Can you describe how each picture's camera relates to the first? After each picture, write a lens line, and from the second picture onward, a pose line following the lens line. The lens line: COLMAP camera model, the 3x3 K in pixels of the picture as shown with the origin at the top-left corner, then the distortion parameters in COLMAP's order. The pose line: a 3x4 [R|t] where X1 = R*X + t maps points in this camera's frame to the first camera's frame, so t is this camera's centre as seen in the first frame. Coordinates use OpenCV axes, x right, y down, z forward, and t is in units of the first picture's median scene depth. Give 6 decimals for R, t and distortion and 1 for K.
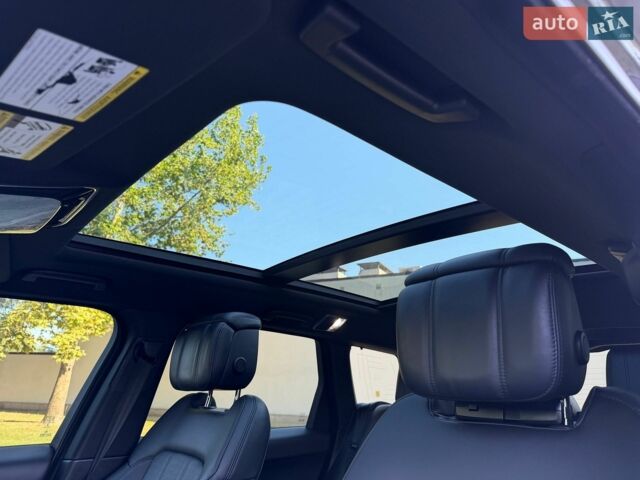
lens RADIAL K [[451.1, 0, 320.0], [0, 451.1, 240.0], [0, 0, 1]] dist [0.076265, -0.124510]
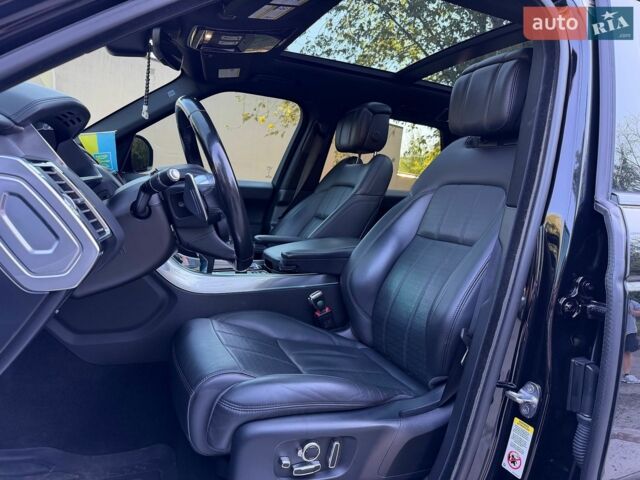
lens RADIAL K [[451.1, 0, 320.0], [0, 451.1, 240.0], [0, 0, 1]] dist [0.076265, -0.124510]
pose [[0.942581, 0.103436, -0.317555, 0.169217], [0.034014, 0.916155, 0.399379, -0.033619], [0.332240, -0.387249, 0.860032, -0.544316]]
